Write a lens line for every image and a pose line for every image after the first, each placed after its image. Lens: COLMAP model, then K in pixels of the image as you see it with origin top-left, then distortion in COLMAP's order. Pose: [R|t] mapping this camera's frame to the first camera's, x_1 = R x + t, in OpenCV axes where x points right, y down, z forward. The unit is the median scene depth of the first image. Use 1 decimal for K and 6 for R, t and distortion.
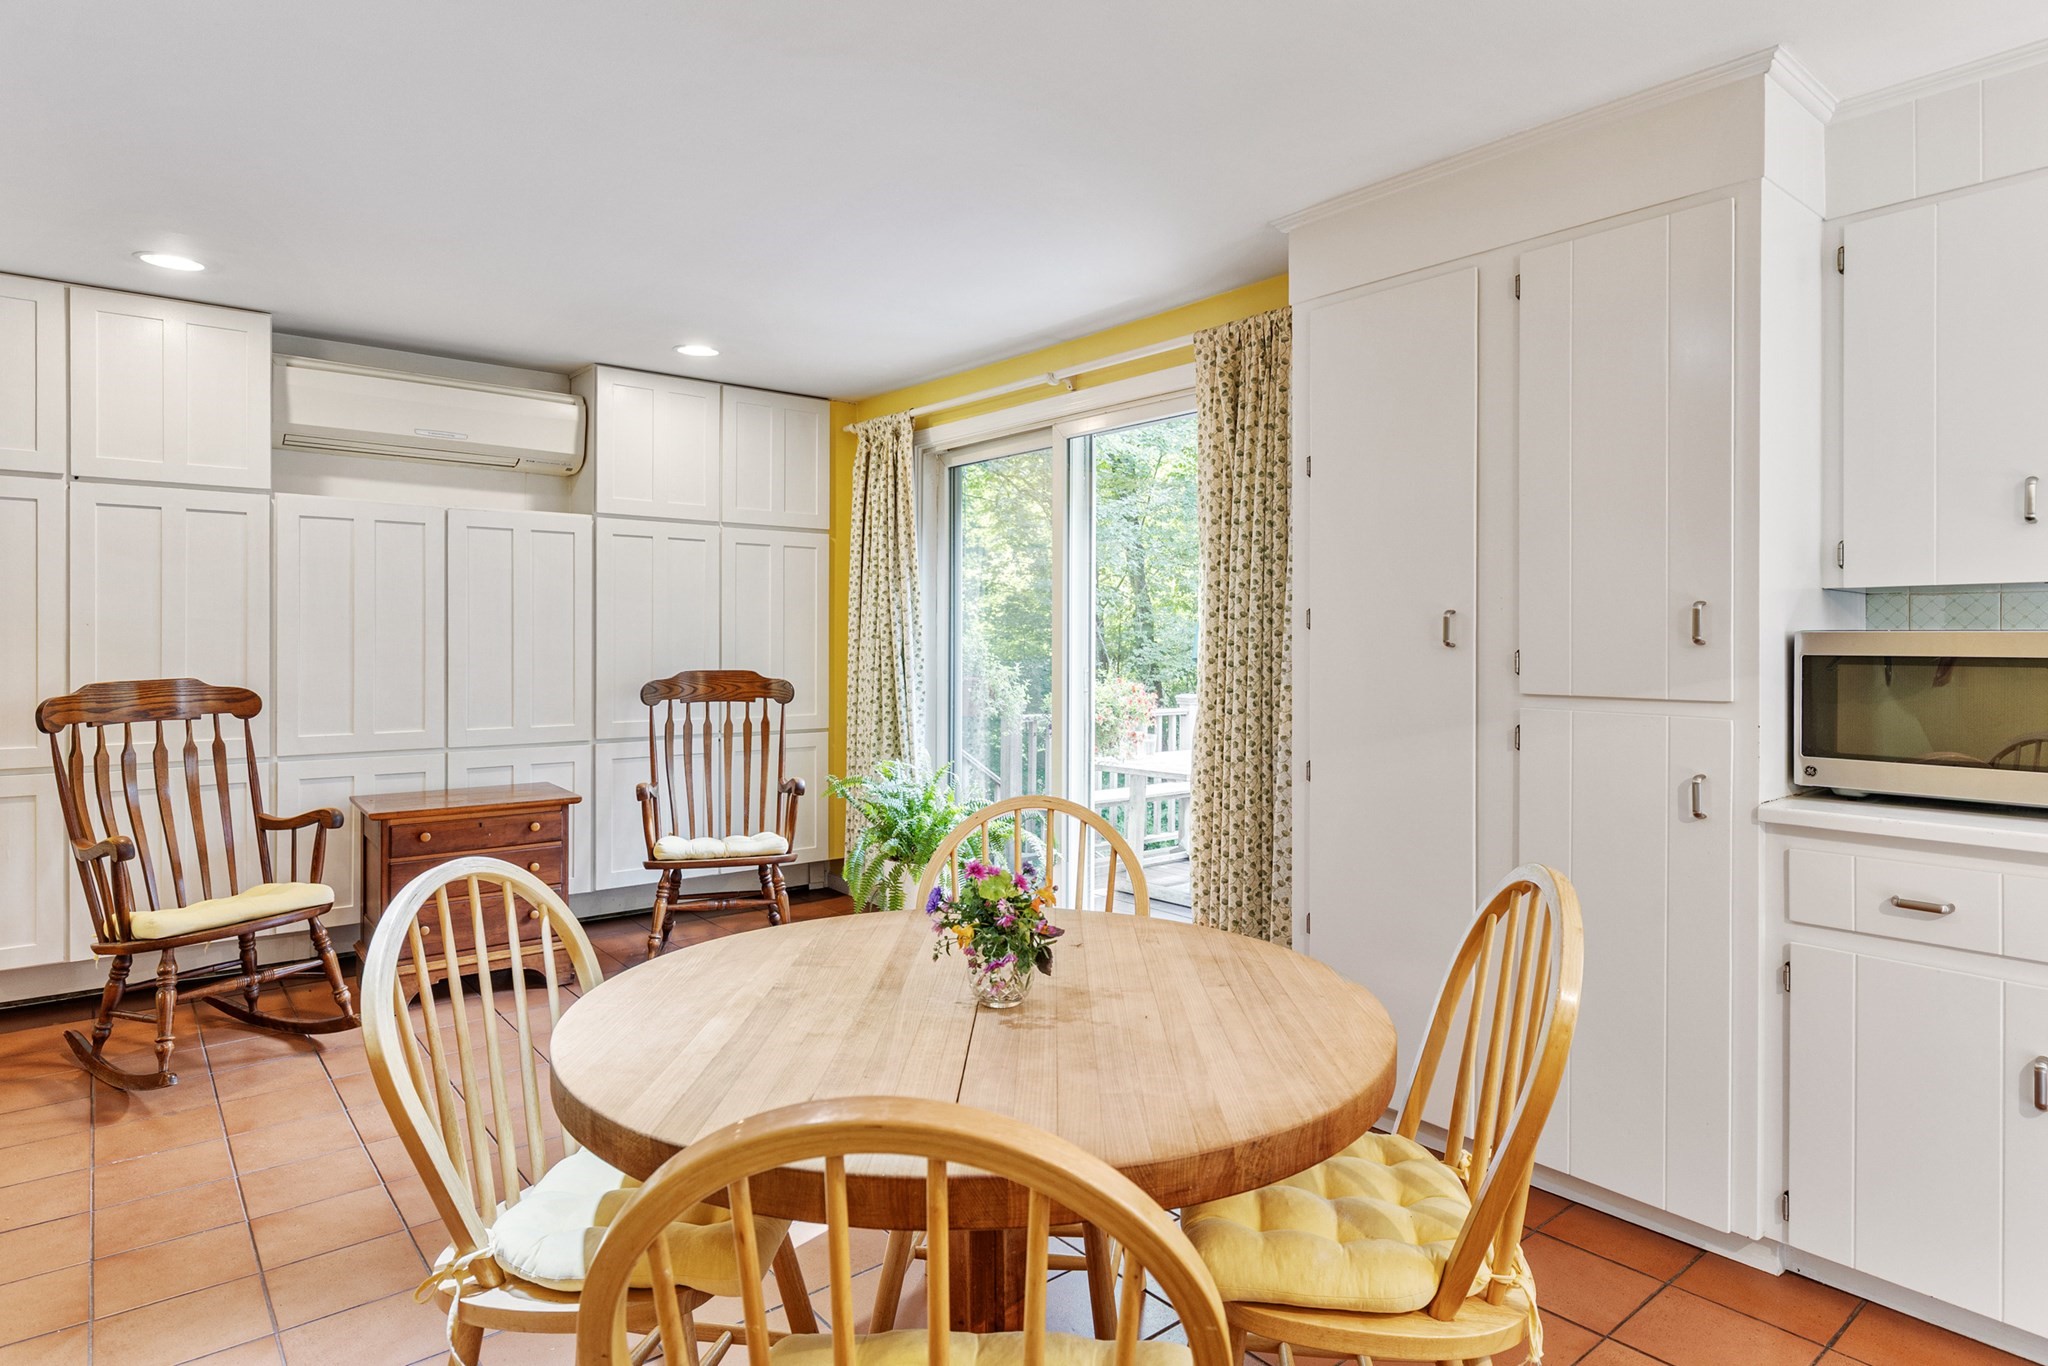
lens RADIAL K [[1144.1, 0, 1024.9], [0, 1144.1, 641.8], [0, 0, 1]] dist [0.003140, 0.000444]
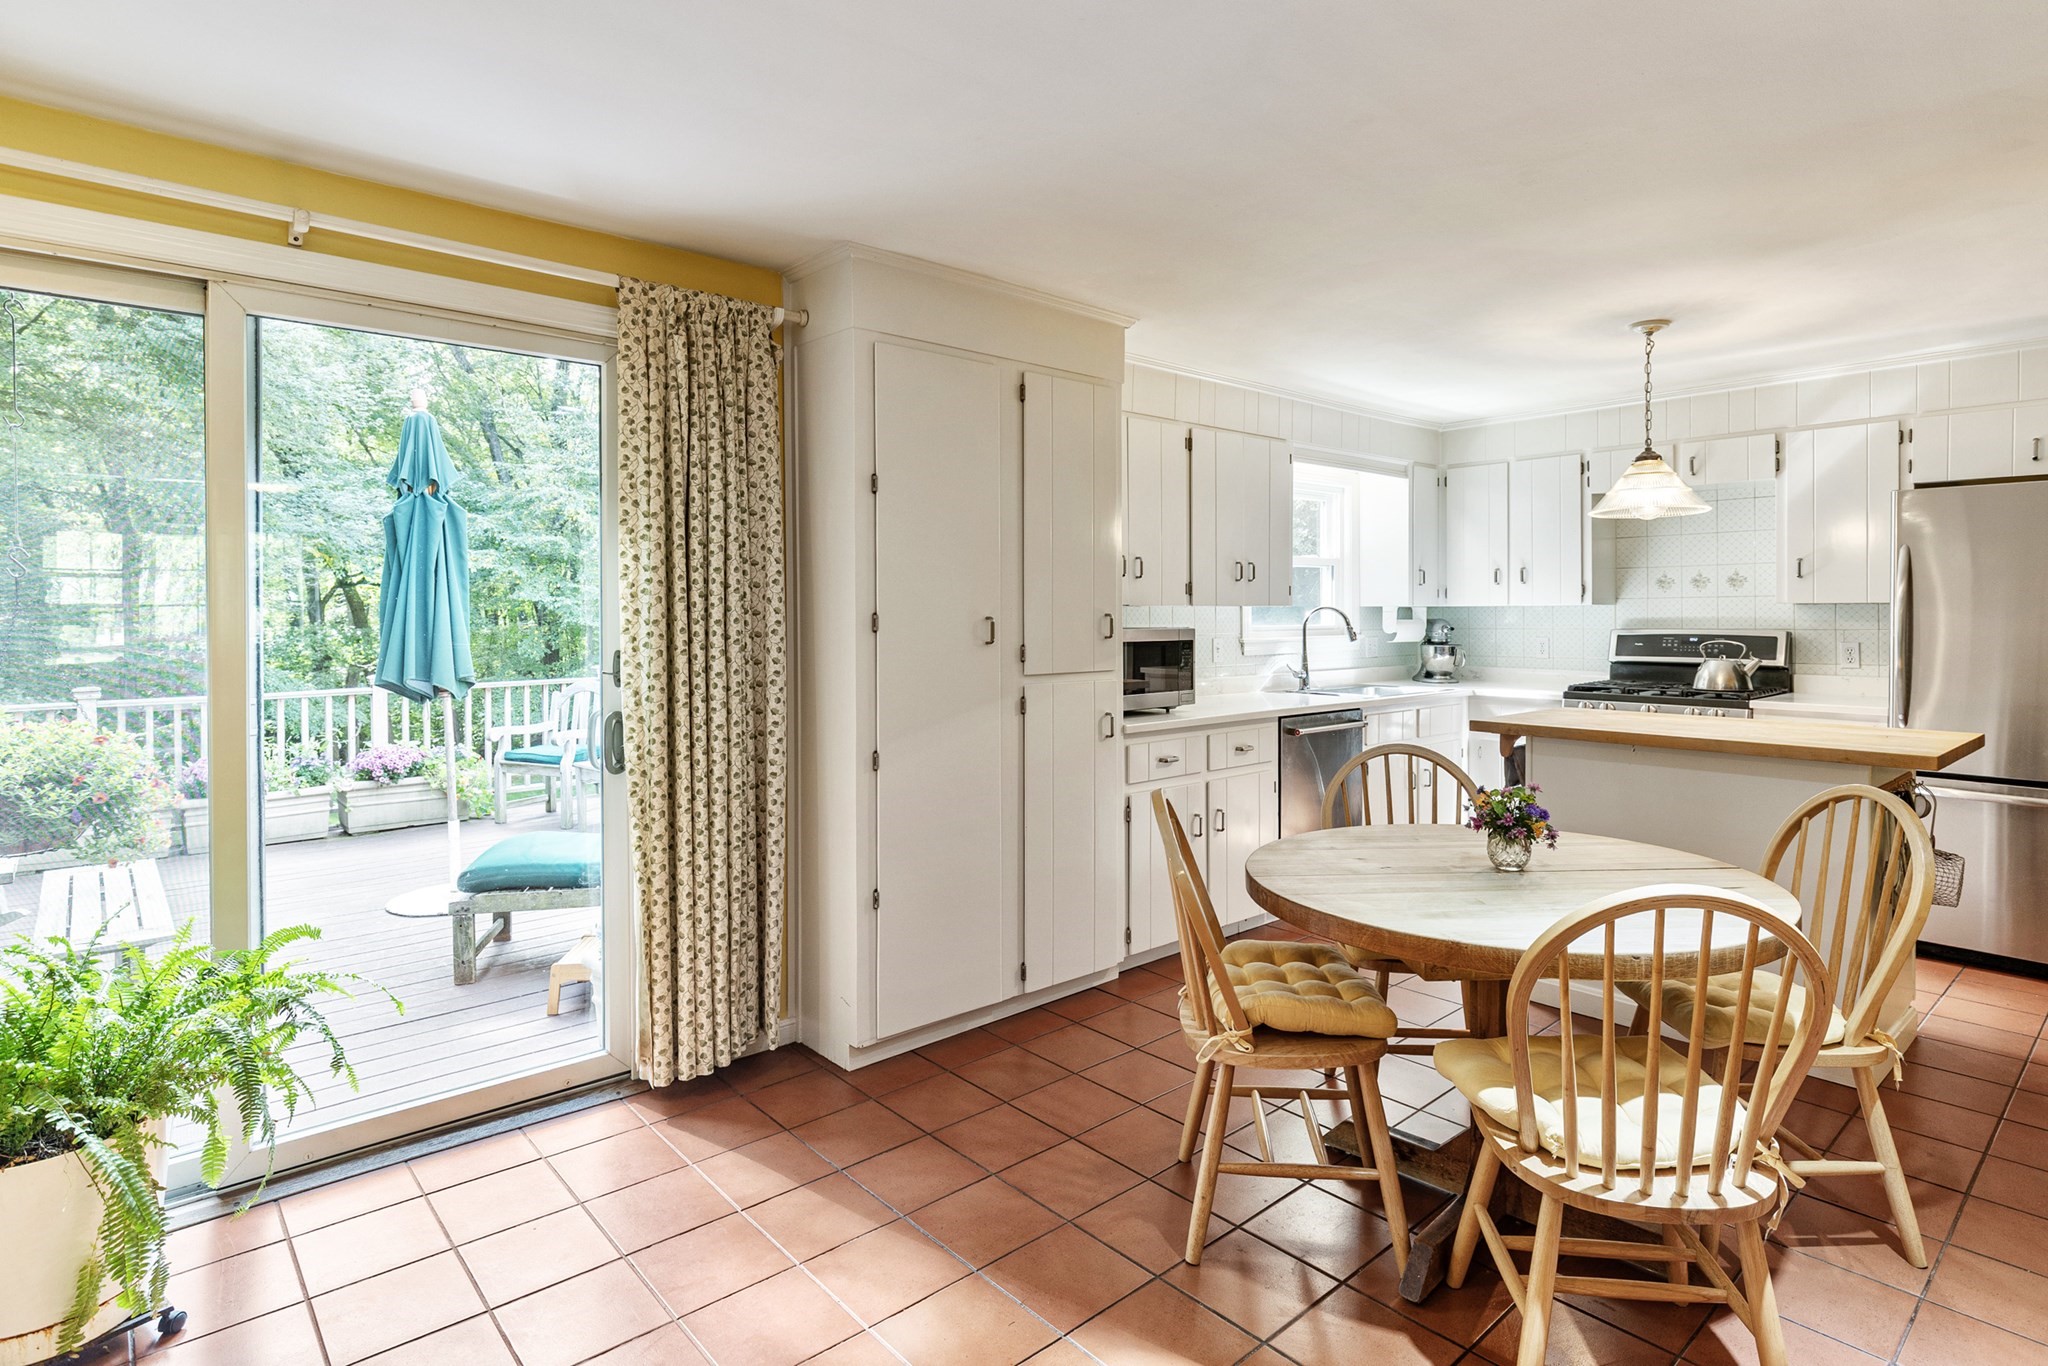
lens RADIAL K [[1066.7, 0, 1040.1], [0, 1066.7, 621.6], [0, 0, 1]] dist [0.010842, -0.003078]
pose [[-0.041942, -0.012667, 0.999040, -0.630996], [0.002787, 0.999914, 0.012795, -0.027201], [-0.999116, 0.003321, -0.041903, 0.712248]]
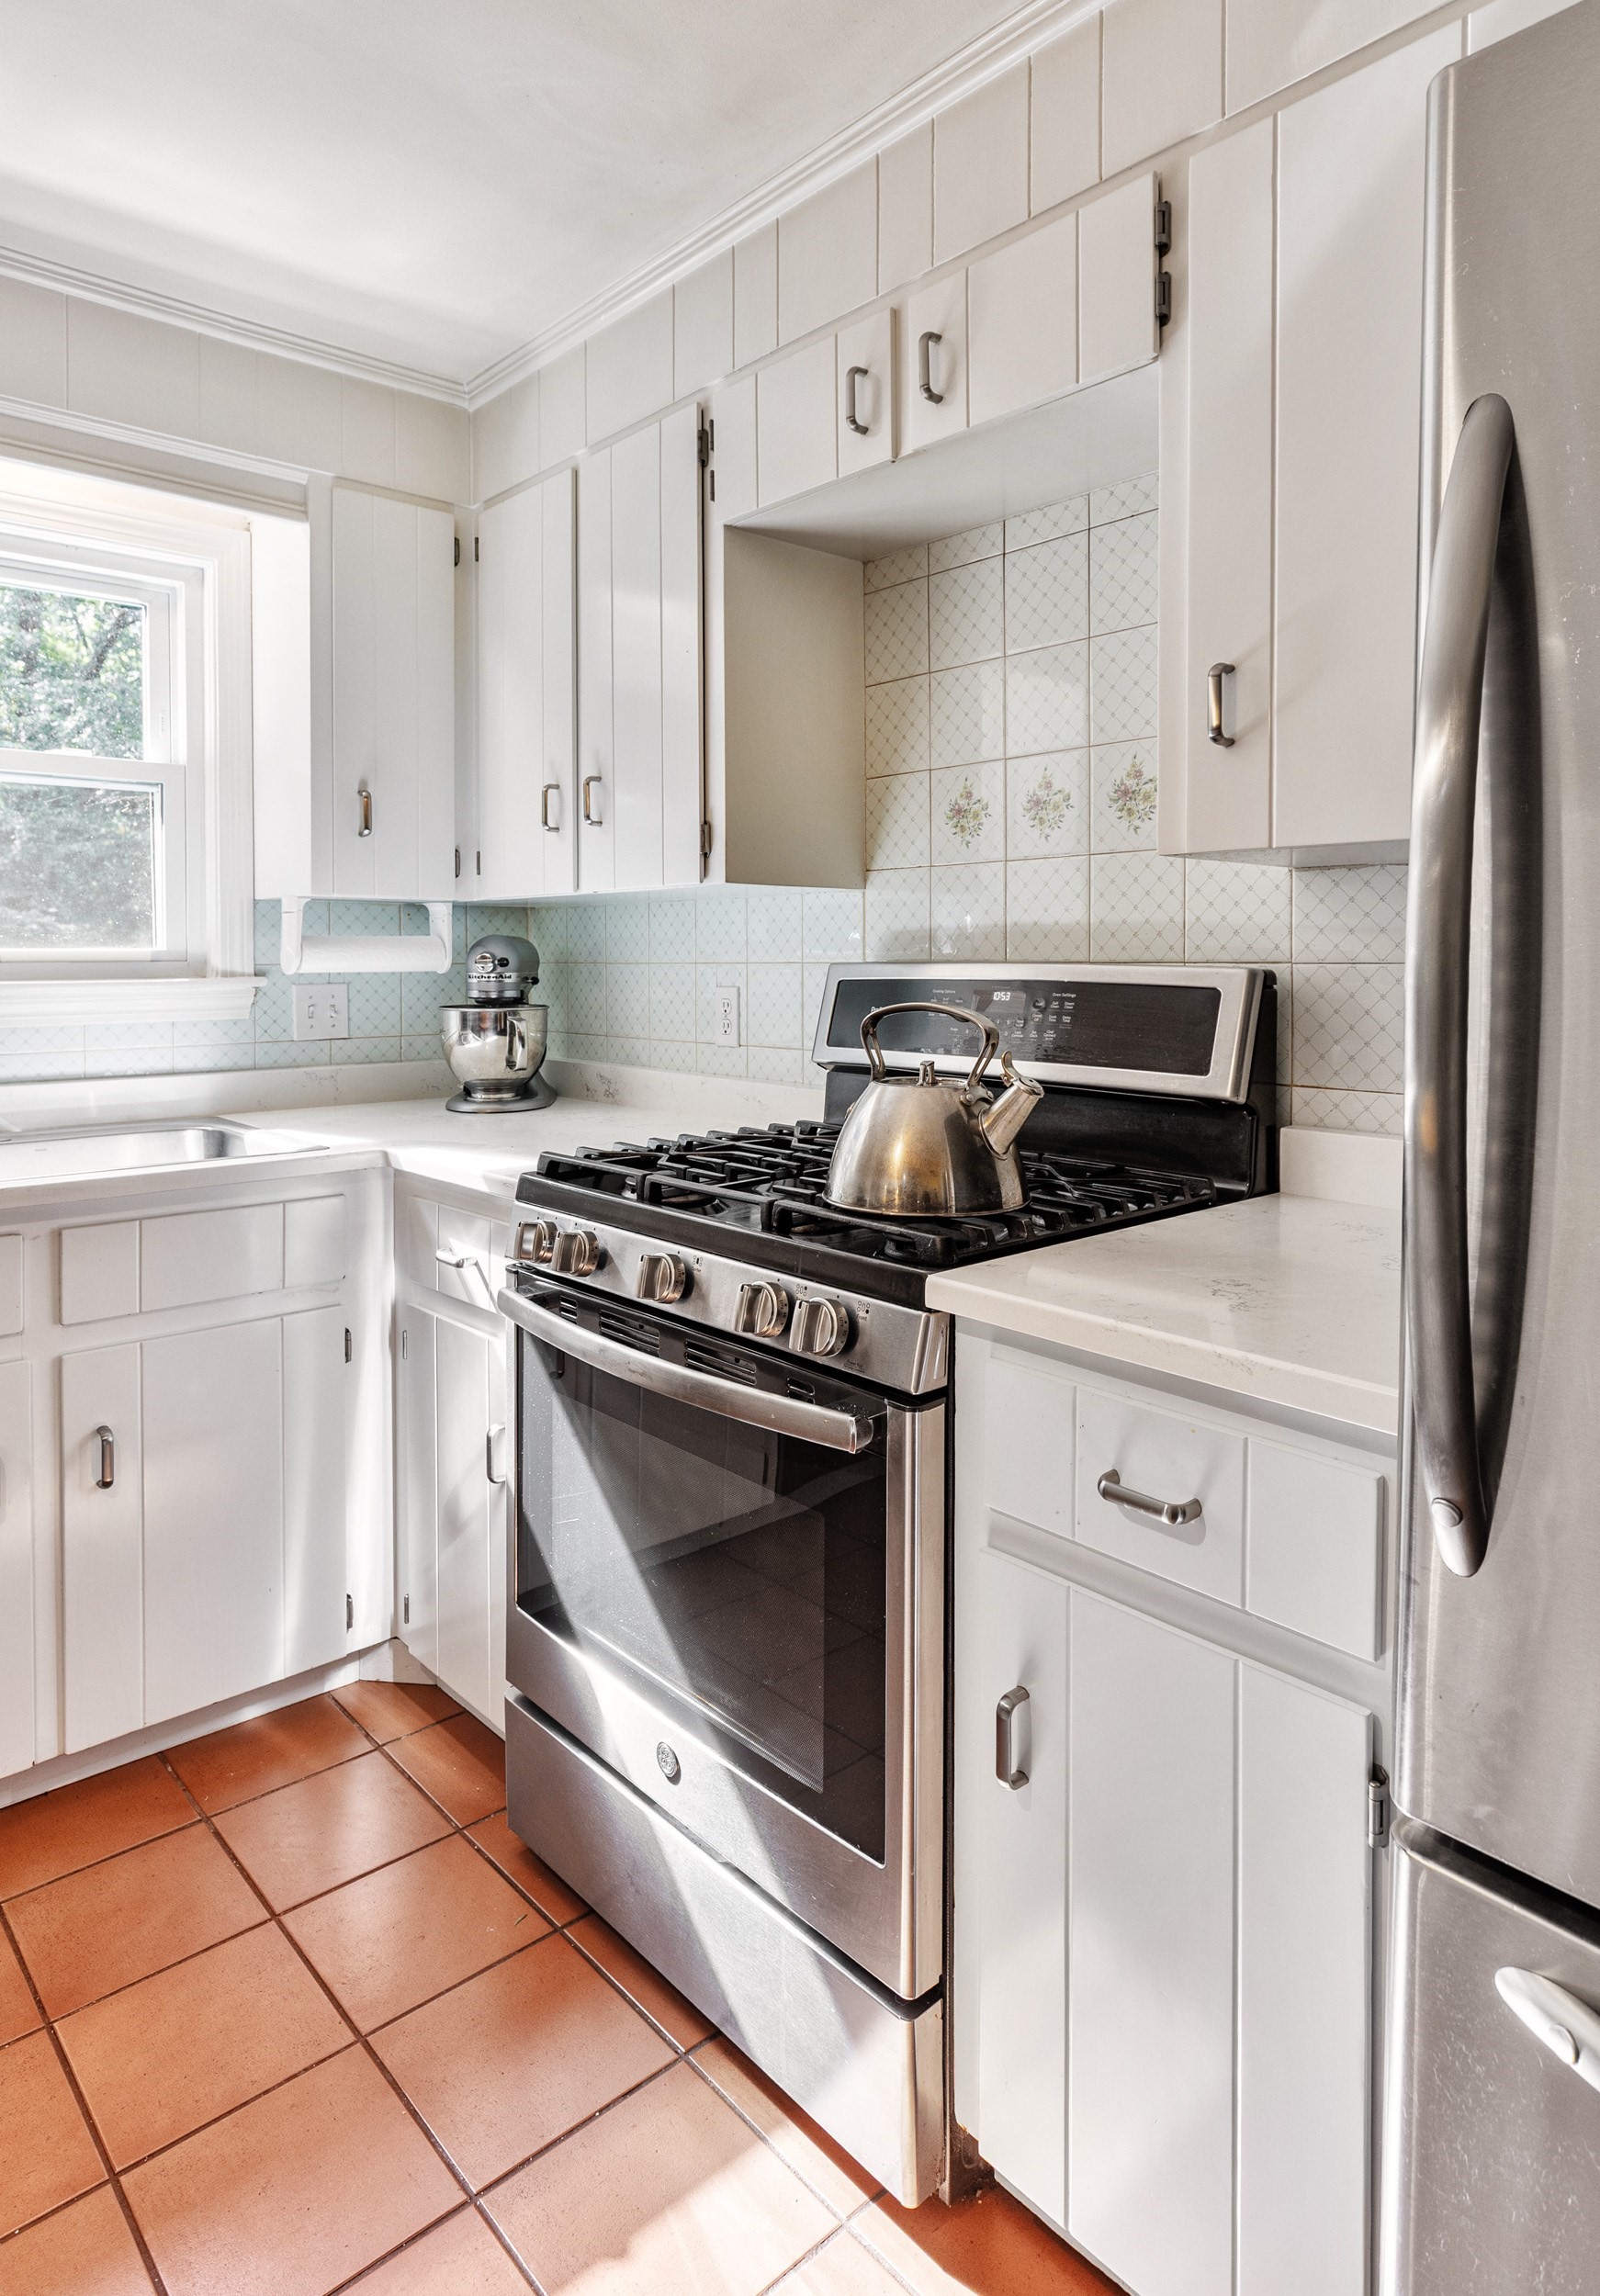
lens RADIAL K [[1341.8, 0, 785.2], [0, 1341.8, 980.4], [0, 0, 1]] dist [0.007751, 0.000898]
pose [[-0.031691, -0.025645, 0.999169, 0.215666], [-0.000618, 0.999671, 0.025638, -0.002975], [-0.999498, 0.000195, -0.031696, -0.101638]]
